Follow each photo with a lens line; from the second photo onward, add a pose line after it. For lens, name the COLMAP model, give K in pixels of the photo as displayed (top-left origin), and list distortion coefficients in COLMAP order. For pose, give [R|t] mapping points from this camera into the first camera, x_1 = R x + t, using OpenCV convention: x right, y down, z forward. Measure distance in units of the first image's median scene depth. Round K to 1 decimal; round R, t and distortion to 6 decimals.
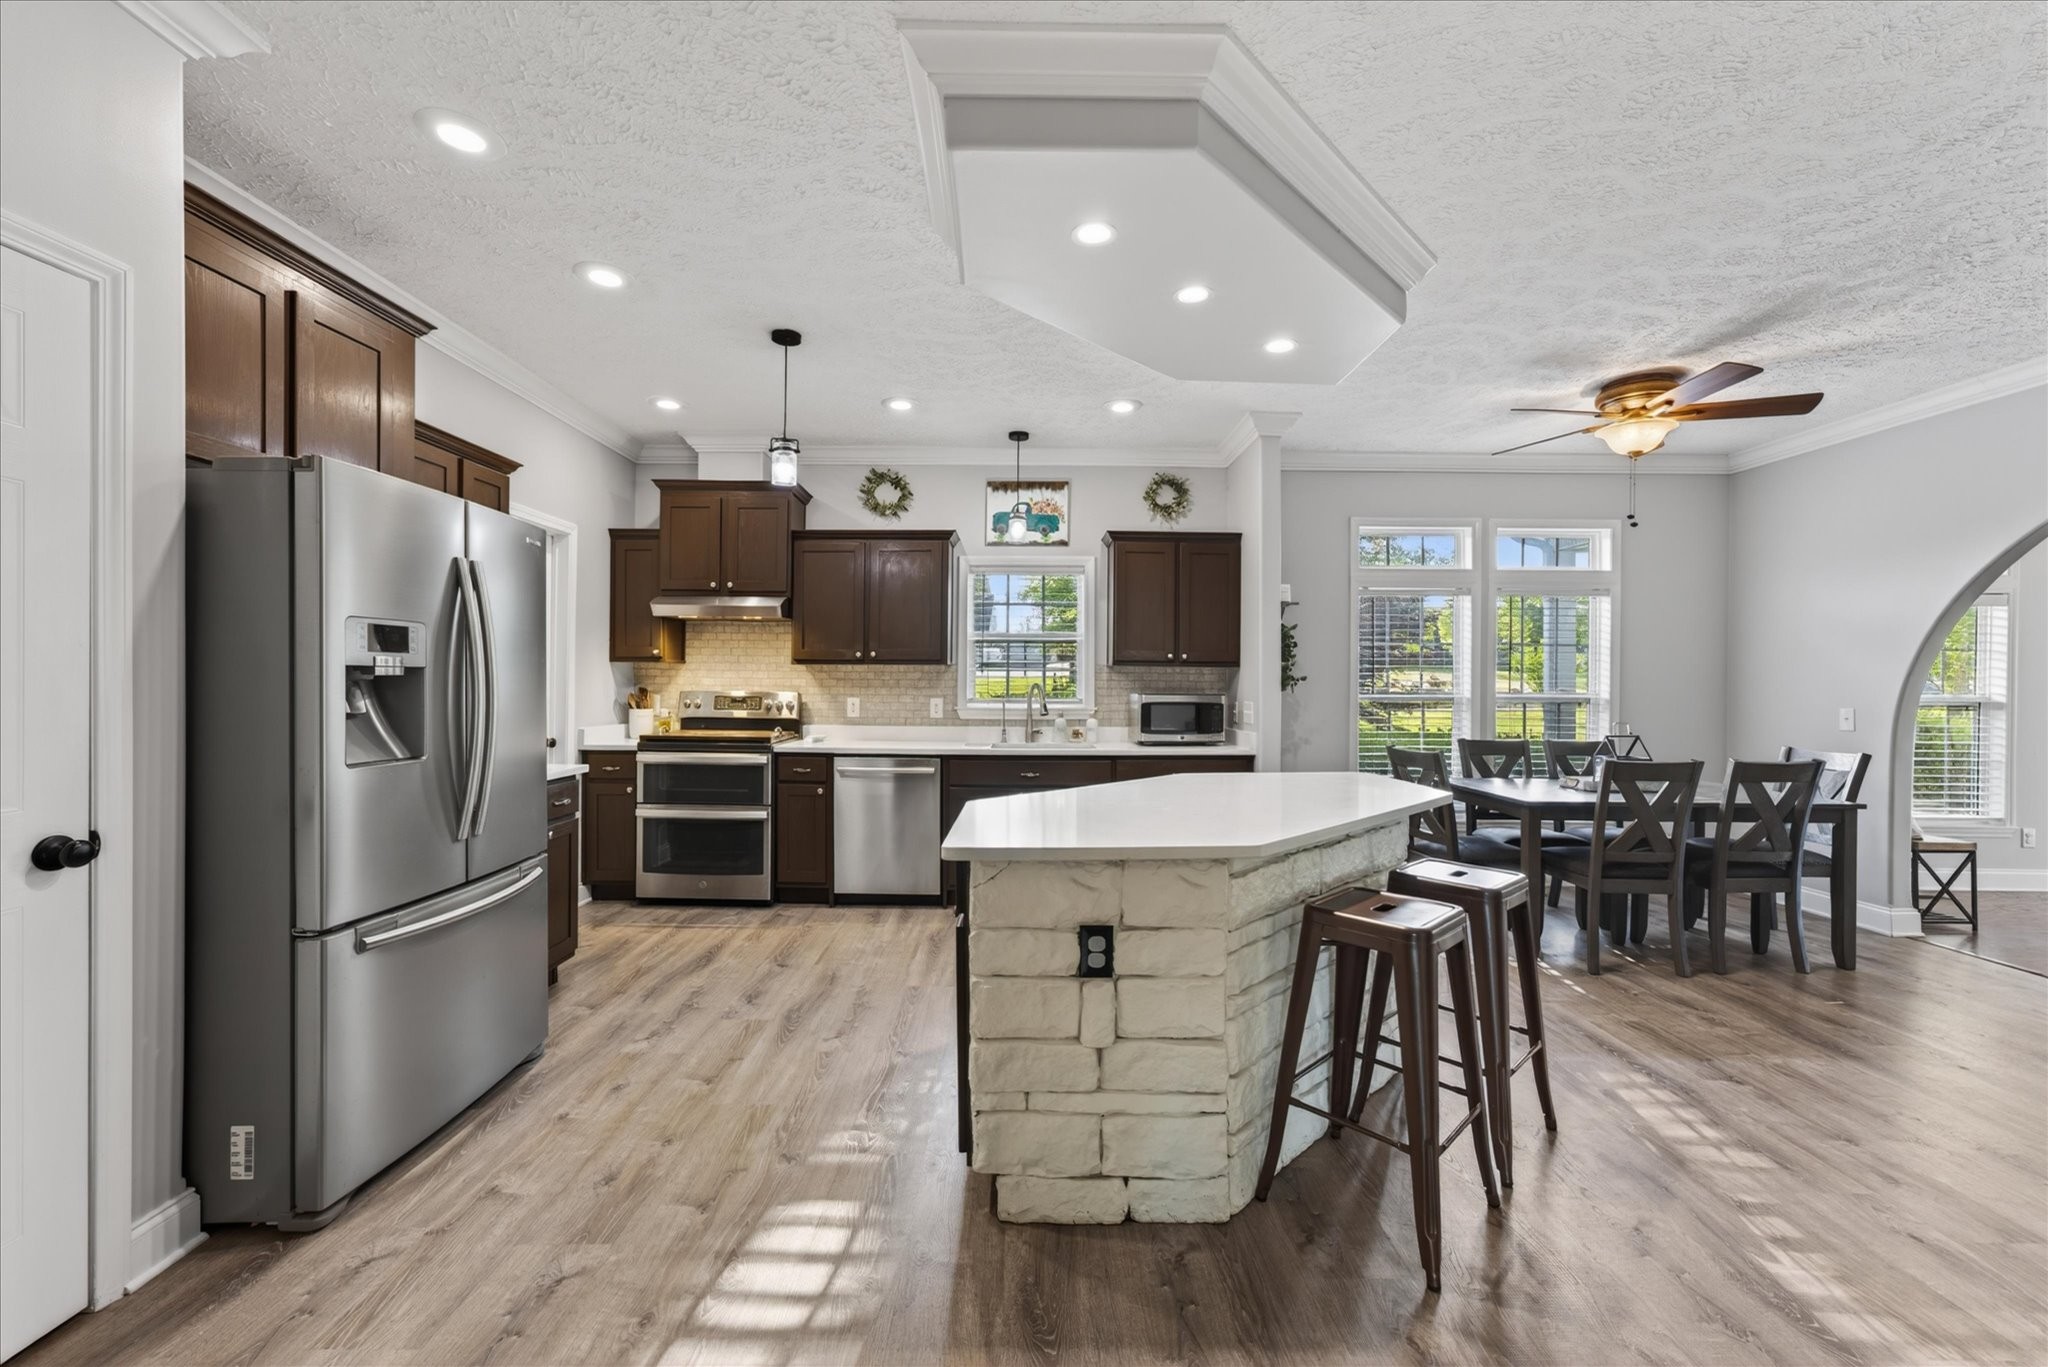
lens RADIAL K [[854.6, 0, 1024.7], [0, 854.6, 665.6], [0, 0, 1]] dist [-0.002208, 0.000070]
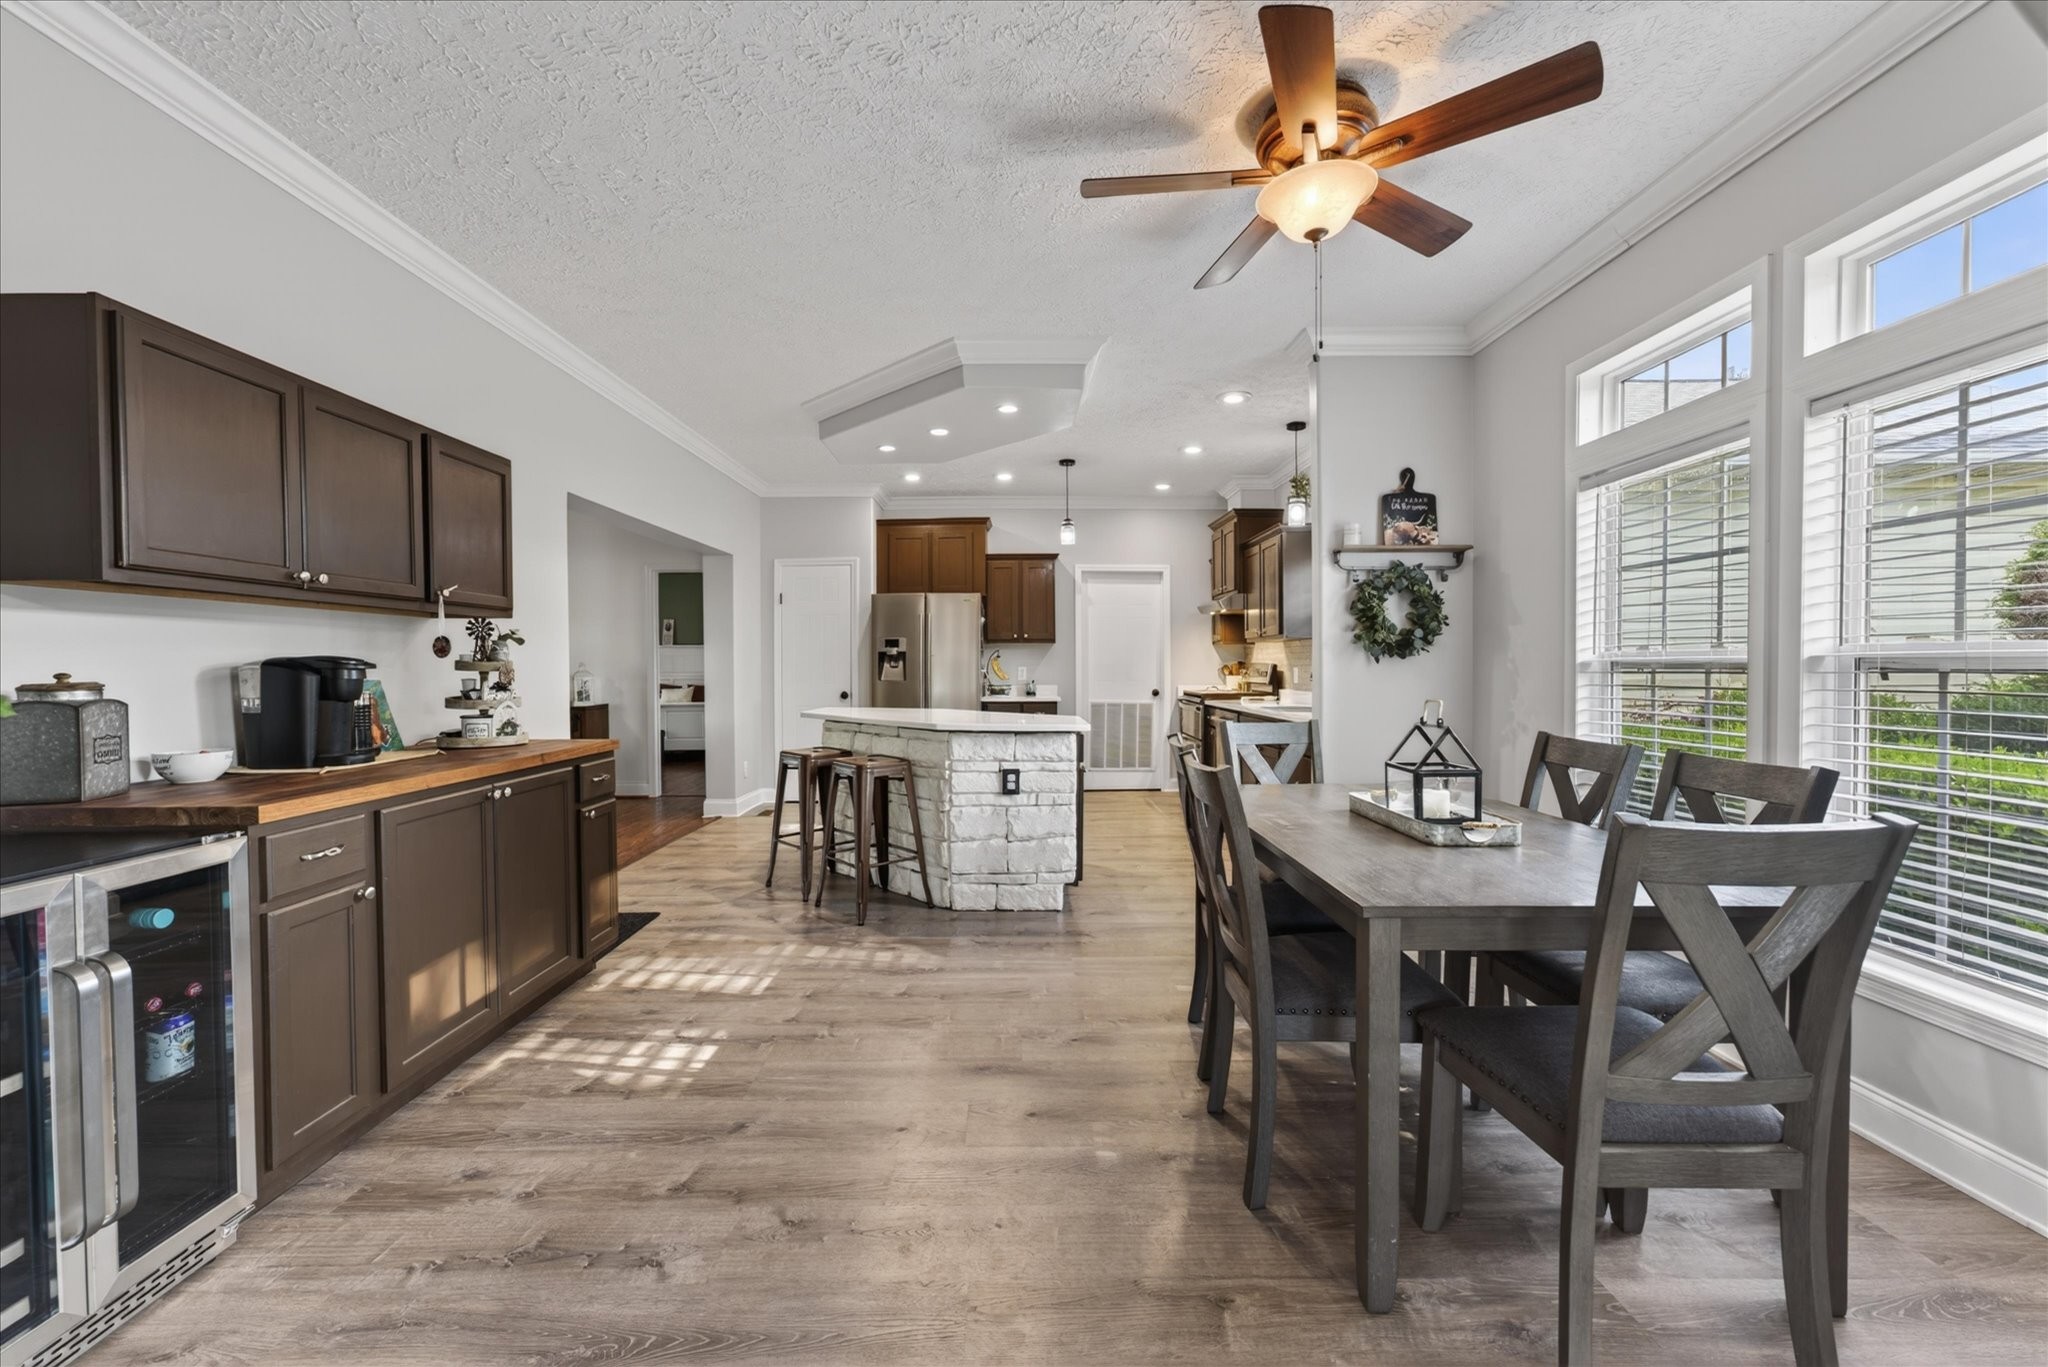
lens RADIAL K [[834.6, 0, 1024.0], [0, 834.6, 683.5], [0, 0, 1]] dist [0.002604, 0.000505]
pose [[0.009541, 0.016894, -0.999812, 1.005507], [0.018668, 0.999680, 0.017069, 0.033666], [0.999780, -0.018828, 0.009222, 0.597625]]
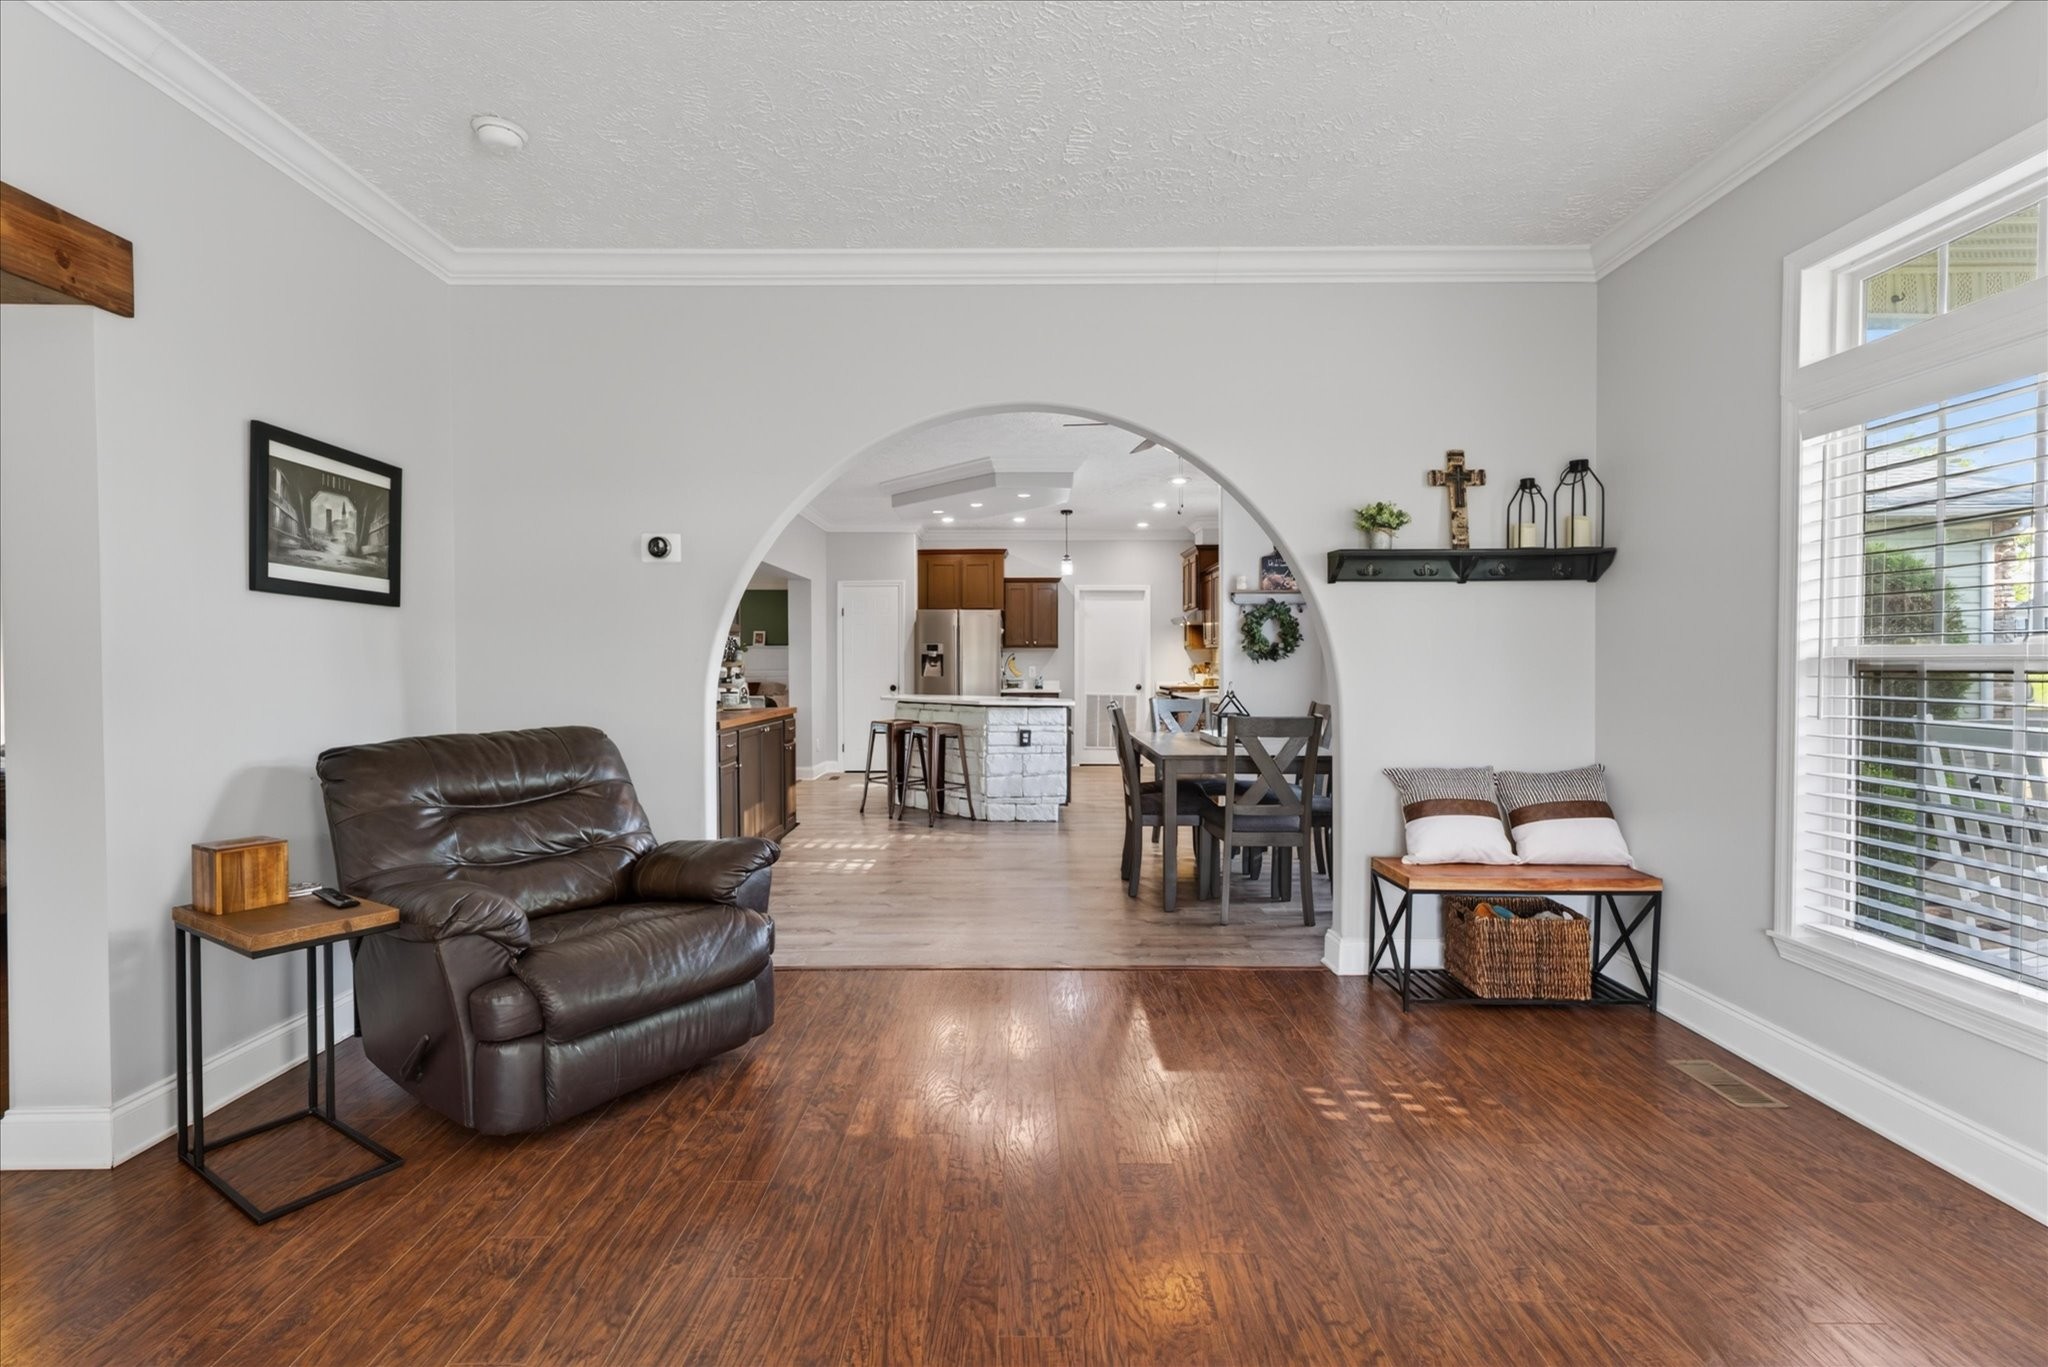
lens RADIAL K [[909.8, 0, 1024.0], [0, 909.8, 683.5], [0, 0, 1]] dist [0.010408, 0.000464]
pose [[0.000359, 0.014536, -0.999894, 1.550456], [0.015519, 0.999774, 0.014540, 0.037902], [0.999880, -0.015522, 0.000134, 0.590421]]
